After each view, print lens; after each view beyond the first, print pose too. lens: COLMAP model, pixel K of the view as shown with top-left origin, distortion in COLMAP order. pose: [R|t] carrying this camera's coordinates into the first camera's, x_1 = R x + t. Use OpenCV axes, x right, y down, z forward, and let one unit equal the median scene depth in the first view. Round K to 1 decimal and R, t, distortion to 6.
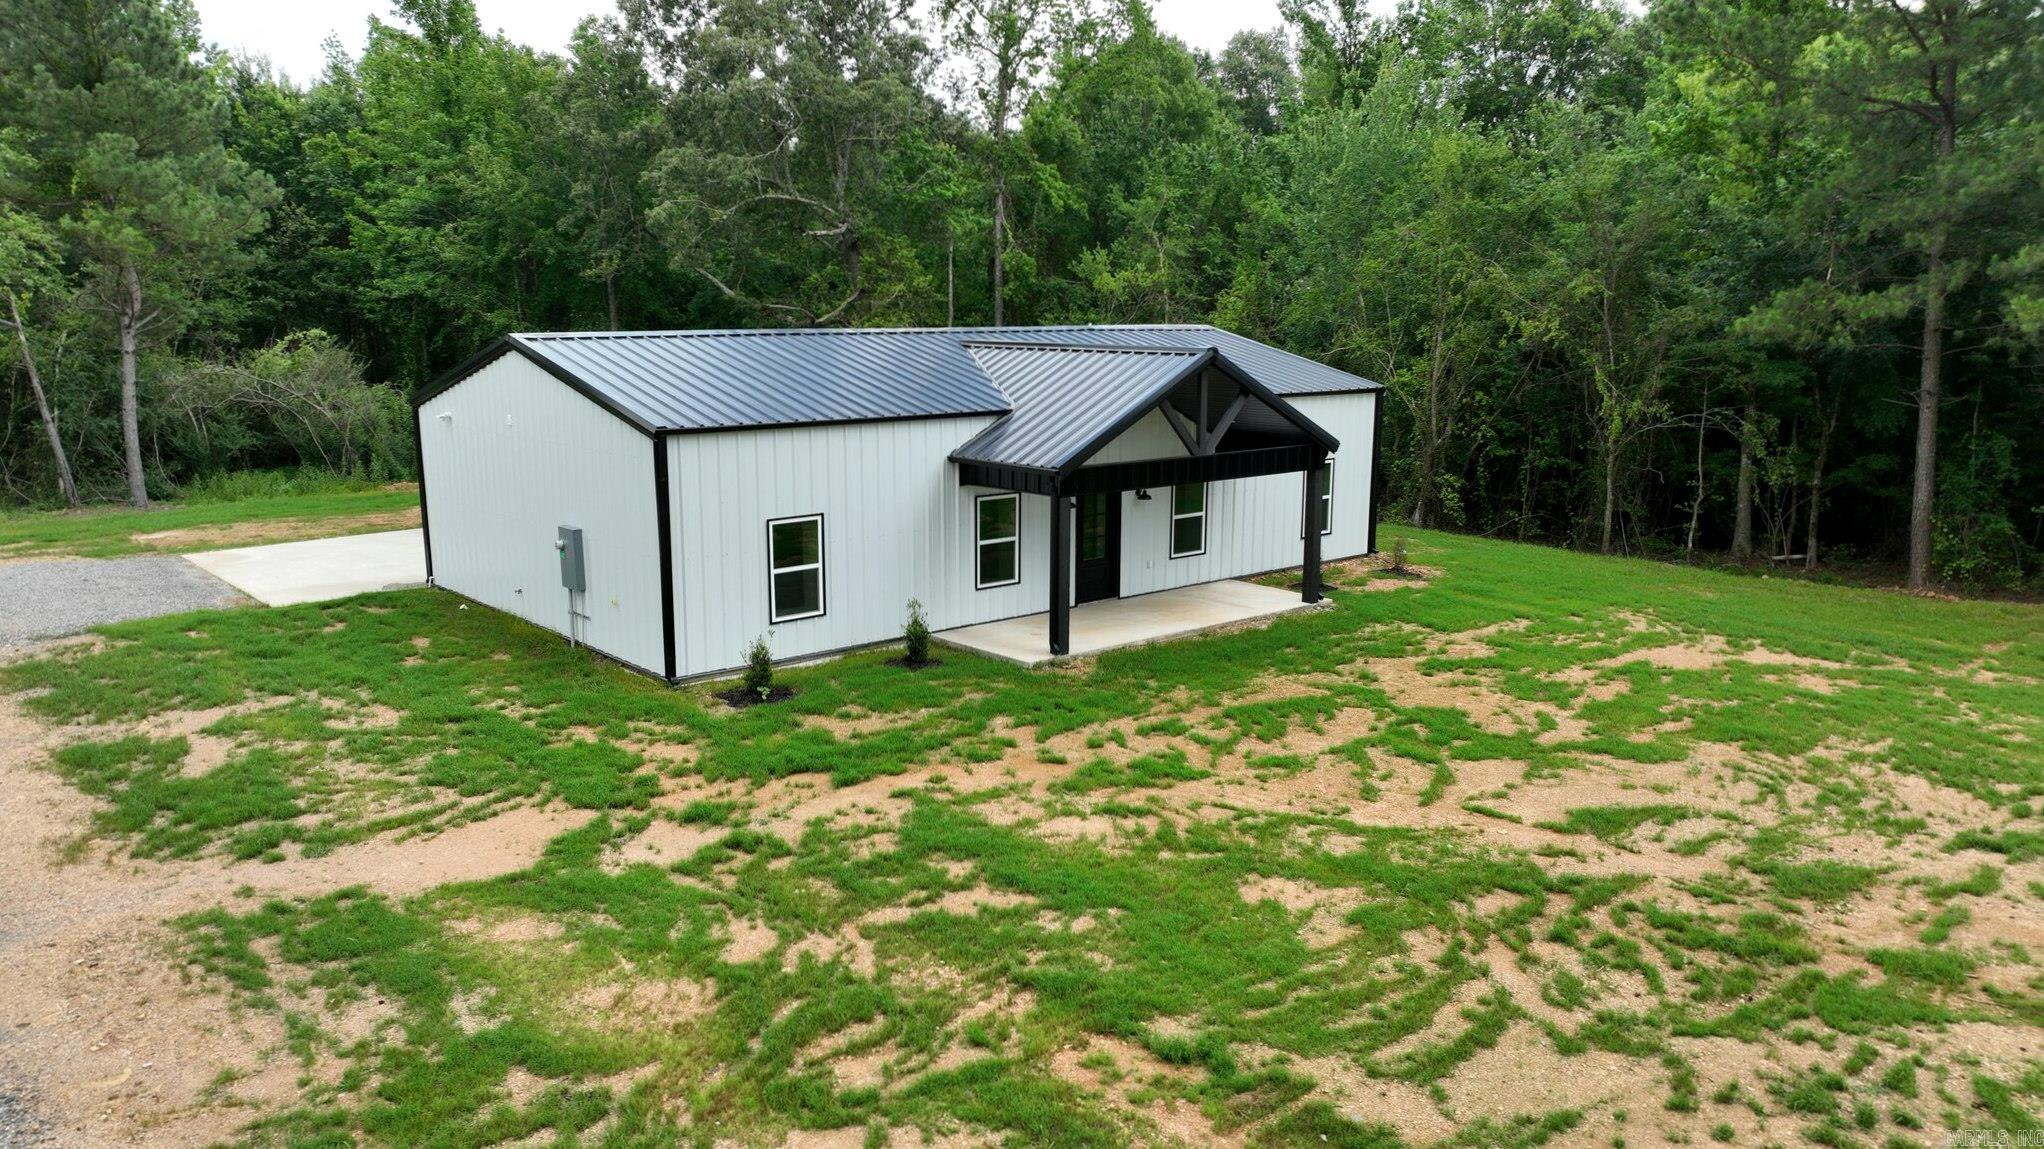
lens RADIAL K [[1443.1, 0, 1022.0], [0, 1443.1, 574.5], [0, 0, 1]] dist [-0.000821, 0.018813]
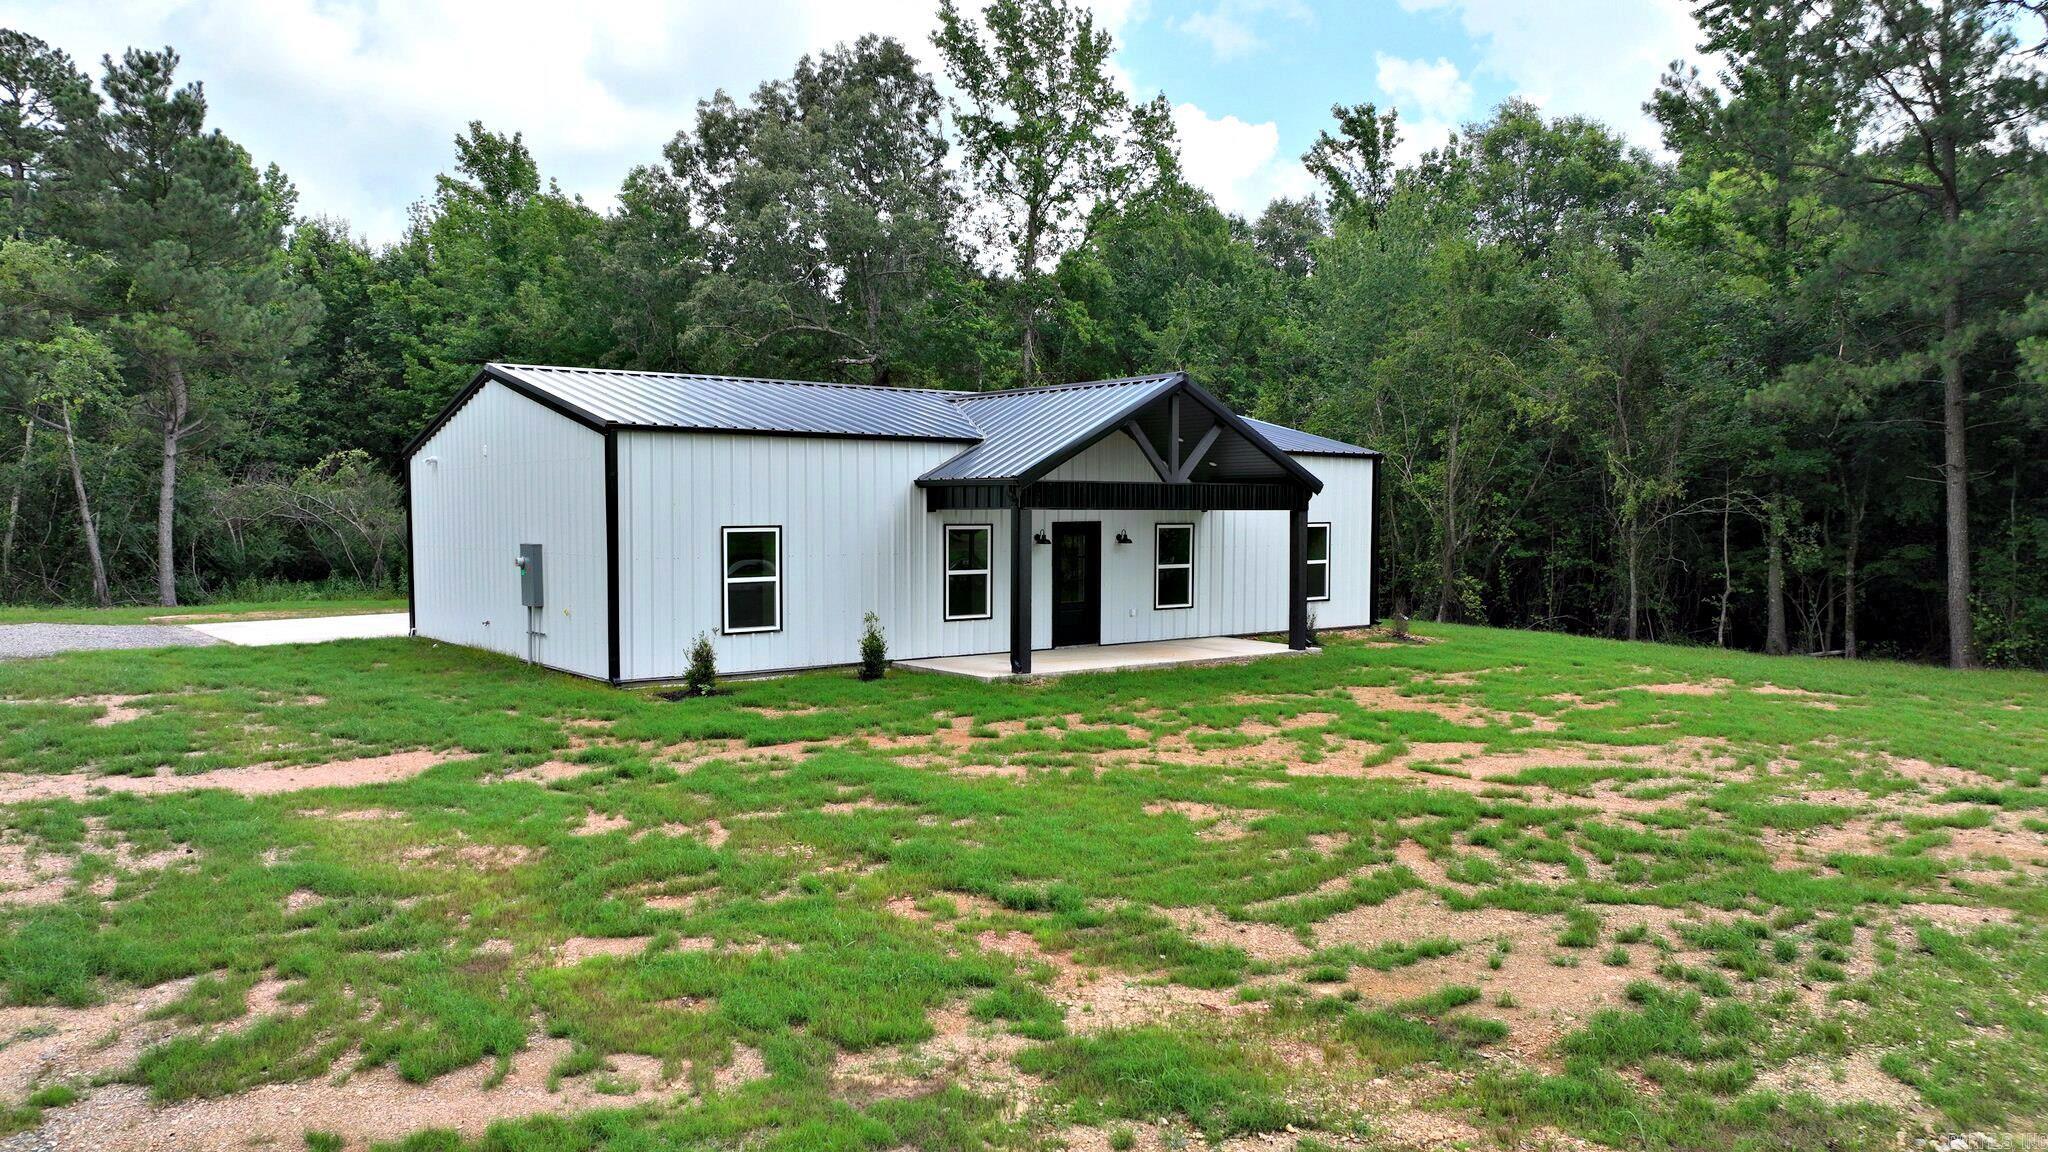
lens RADIAL K [[1441.1, 0, 1023.6], [0, 1441.1, 580.1], [0, 0, 1]] dist [0.003391, 0.010201]
pose [[0.998907, 0.001760, -0.046700, 0.073215], [-0.008050, 0.990834, -0.134848, 0.124681], [0.046035, 0.135077, 0.989765, 0.035513]]
